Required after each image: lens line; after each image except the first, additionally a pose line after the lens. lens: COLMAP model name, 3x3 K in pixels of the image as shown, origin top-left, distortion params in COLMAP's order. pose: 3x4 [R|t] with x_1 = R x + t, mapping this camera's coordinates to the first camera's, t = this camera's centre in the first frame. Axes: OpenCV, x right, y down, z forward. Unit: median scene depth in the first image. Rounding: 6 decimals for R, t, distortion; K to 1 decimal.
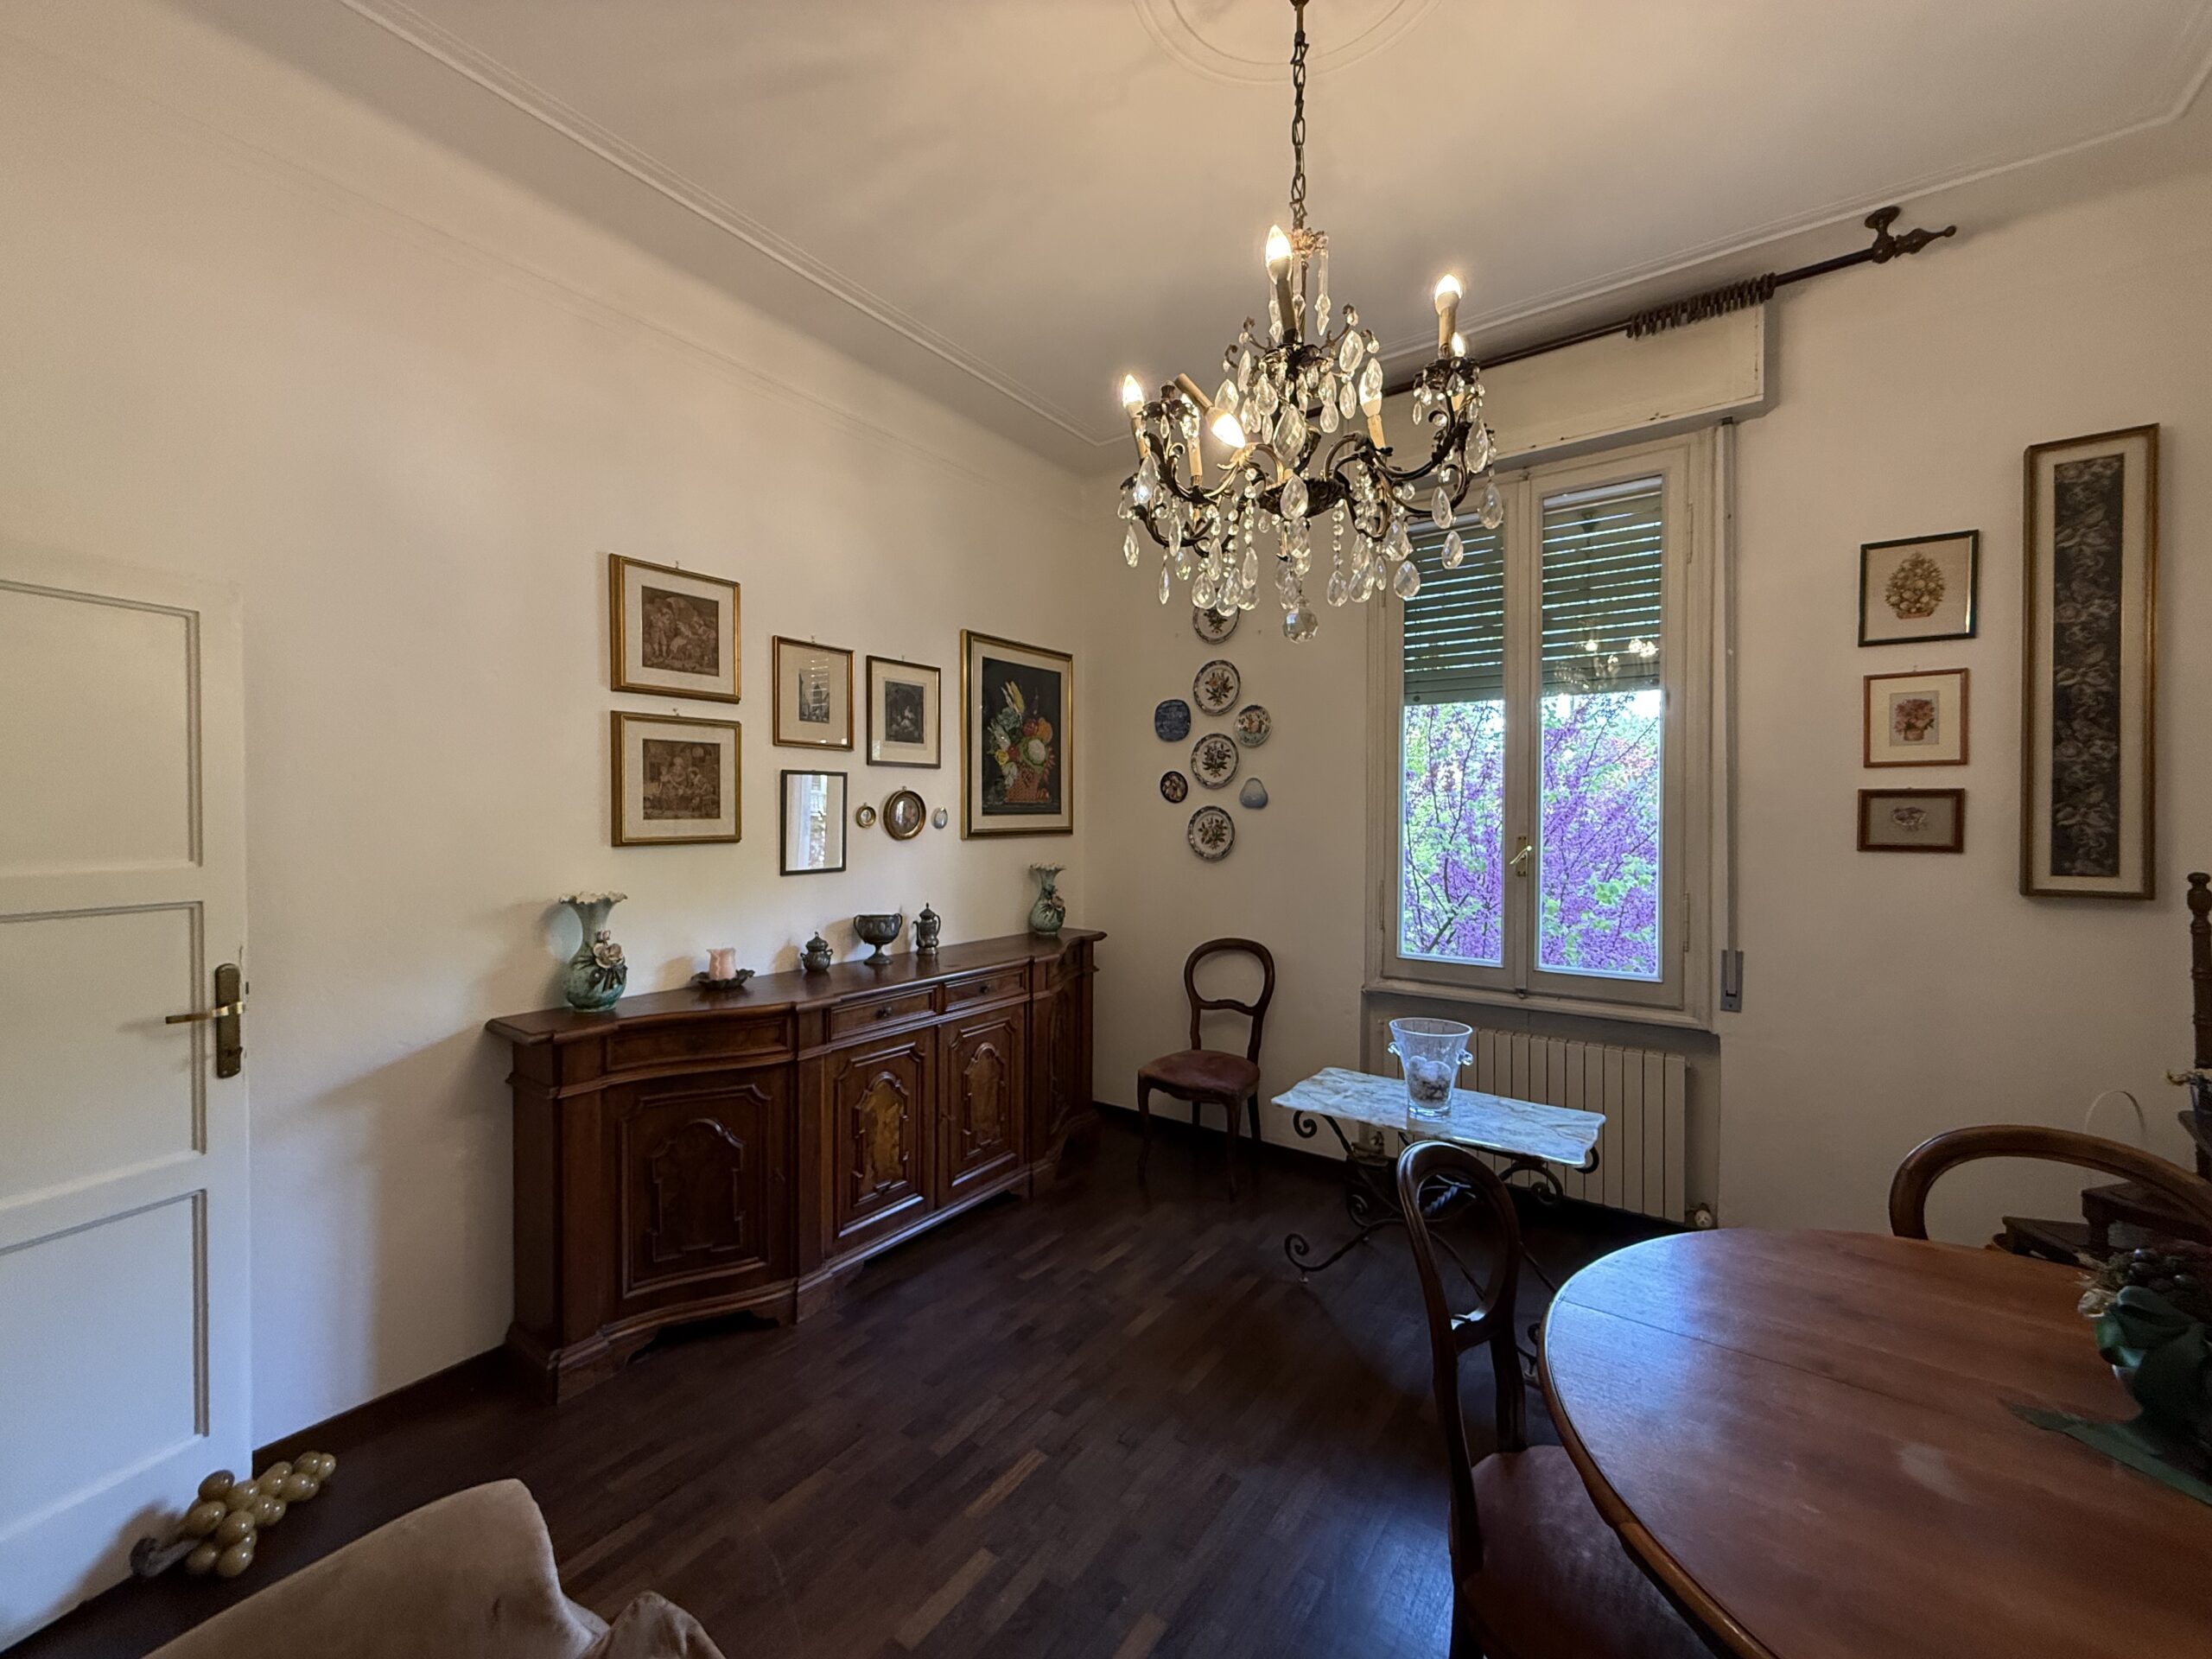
lens RADIAL K [[887.3, 0, 1065.3], [0, 887.3, 825.1], [0, 0, 1]] dist [-0.001593, -0.000332]
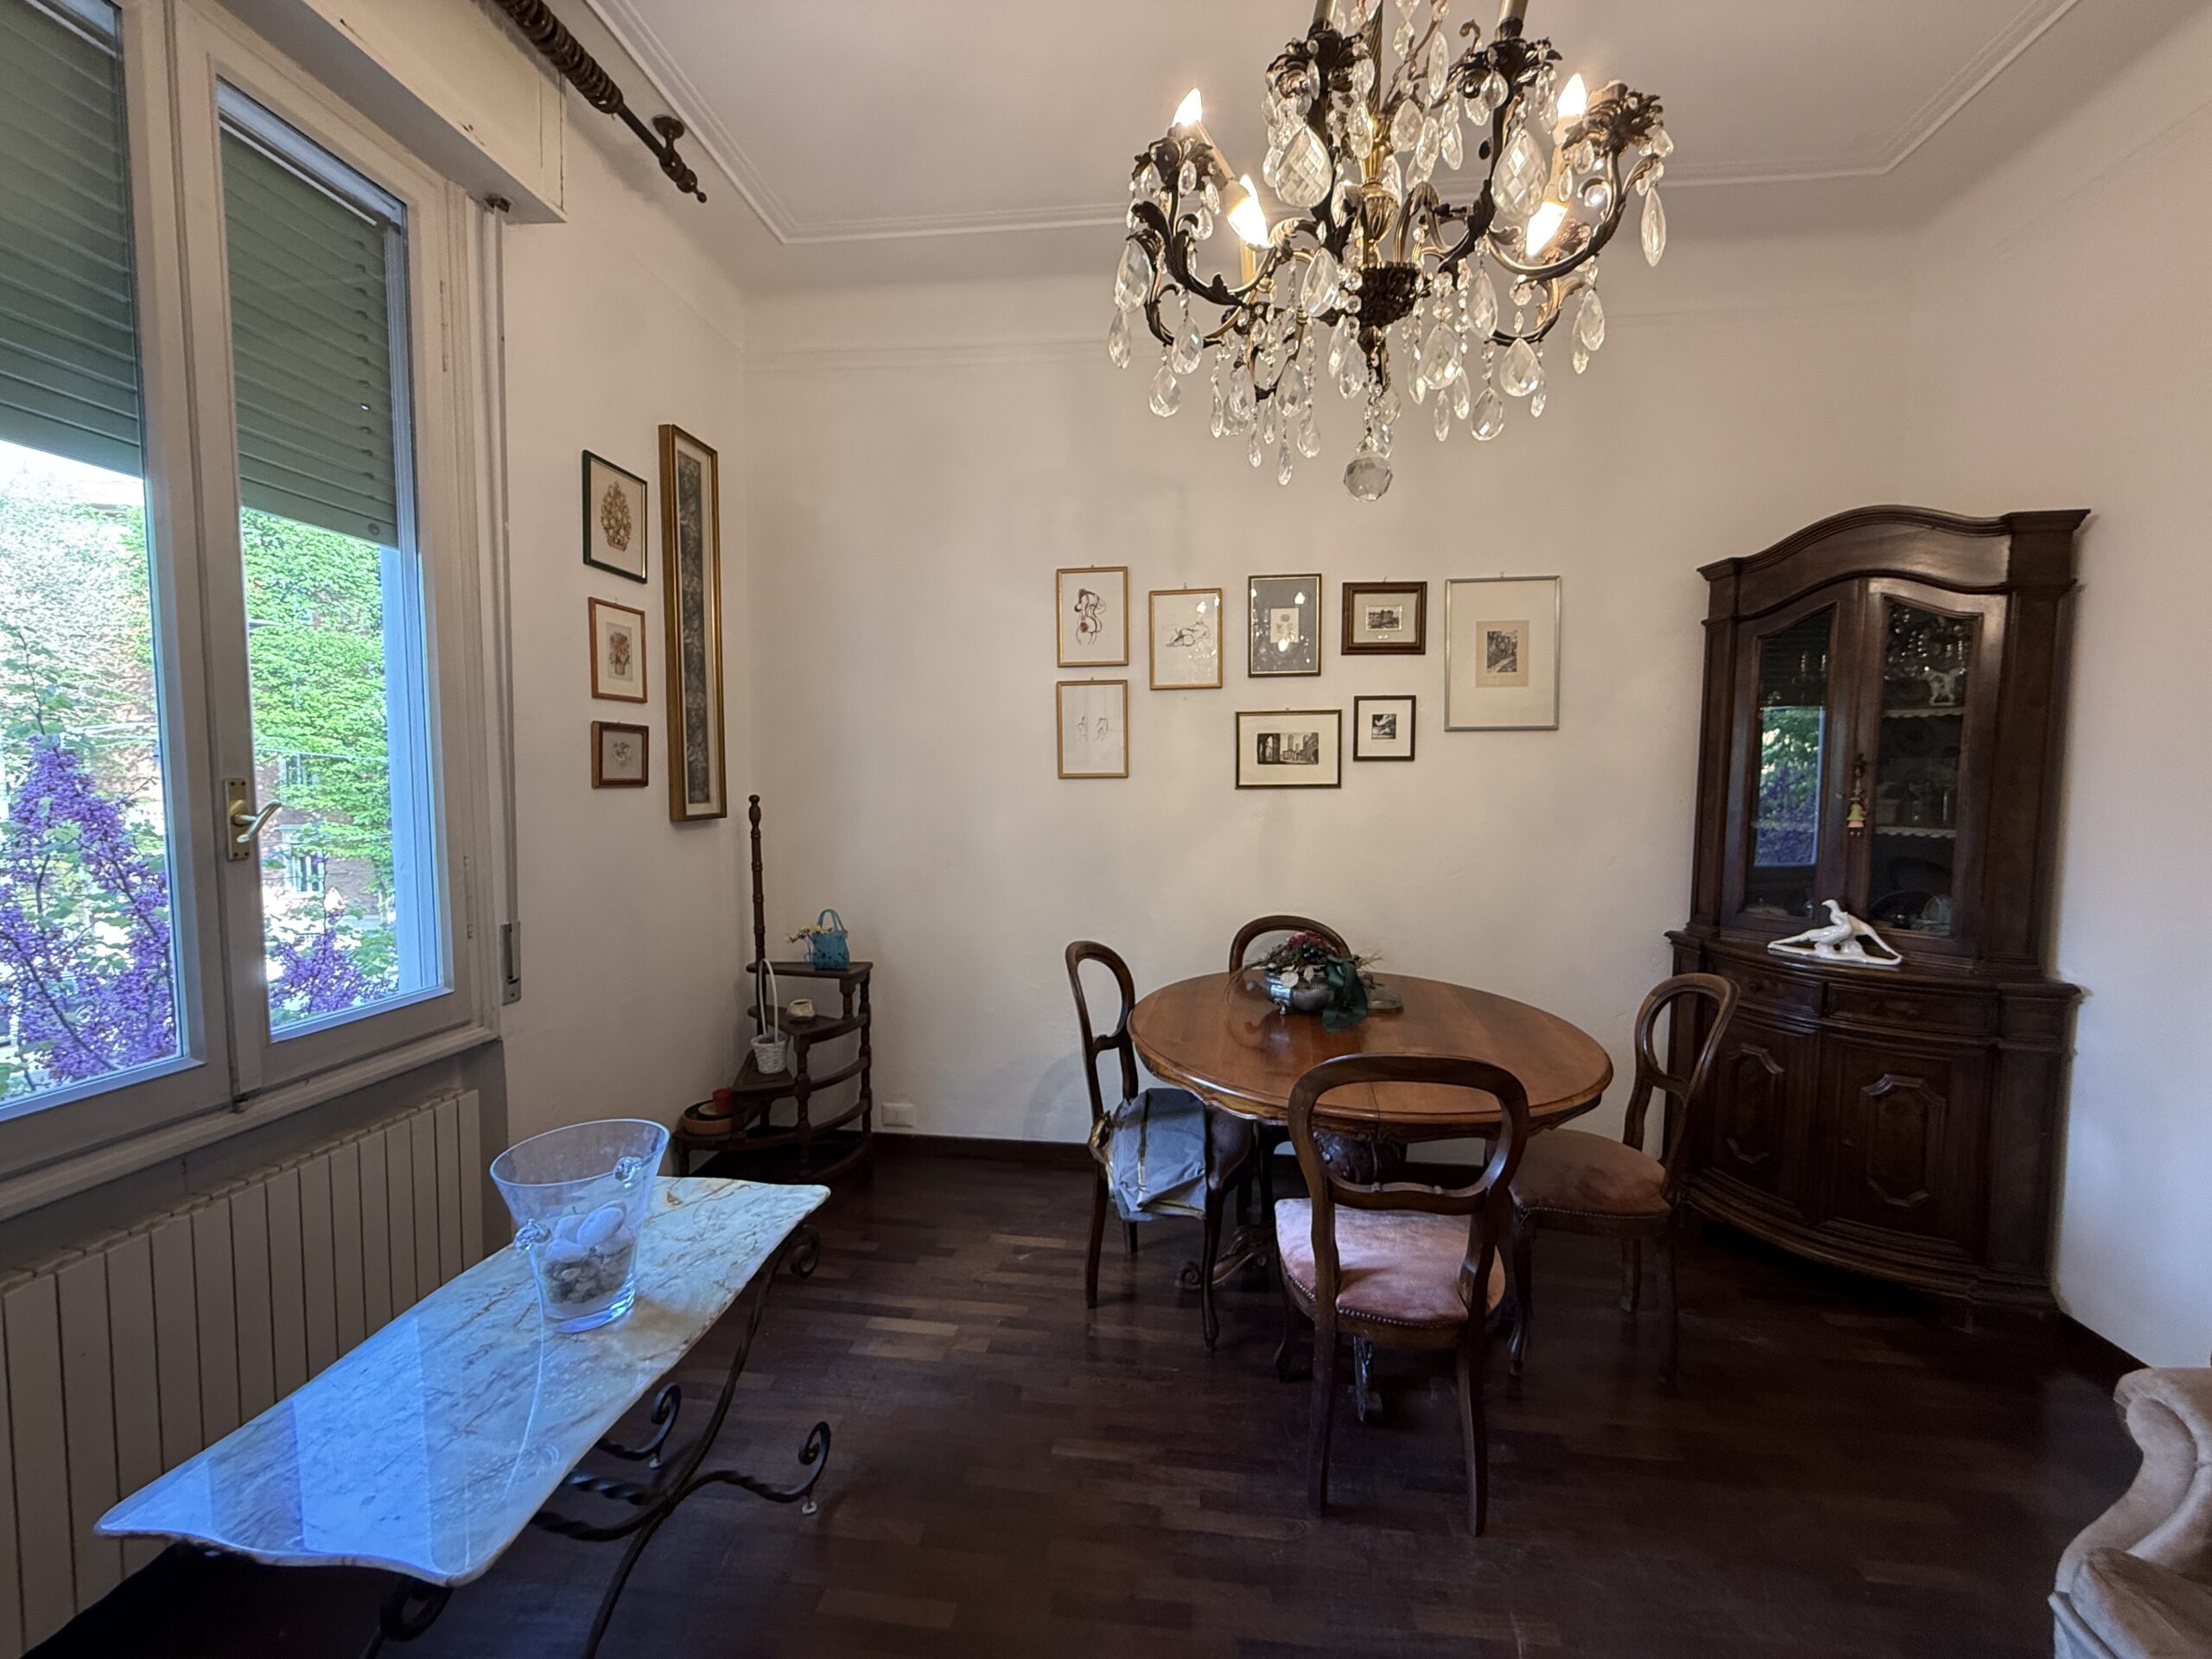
lens RADIAL K [[877.1, 0, 1099.5], [0, 877.1, 826.3], [0, 0, 1]] dist [0.001369, 0.000104]
pose [[-0.508527, -0.054070, 0.859346, -0.132617], [0.006336, 0.997764, 0.066529, 0.009814], [-0.861023, 0.039277, -0.507048, 0.819914]]
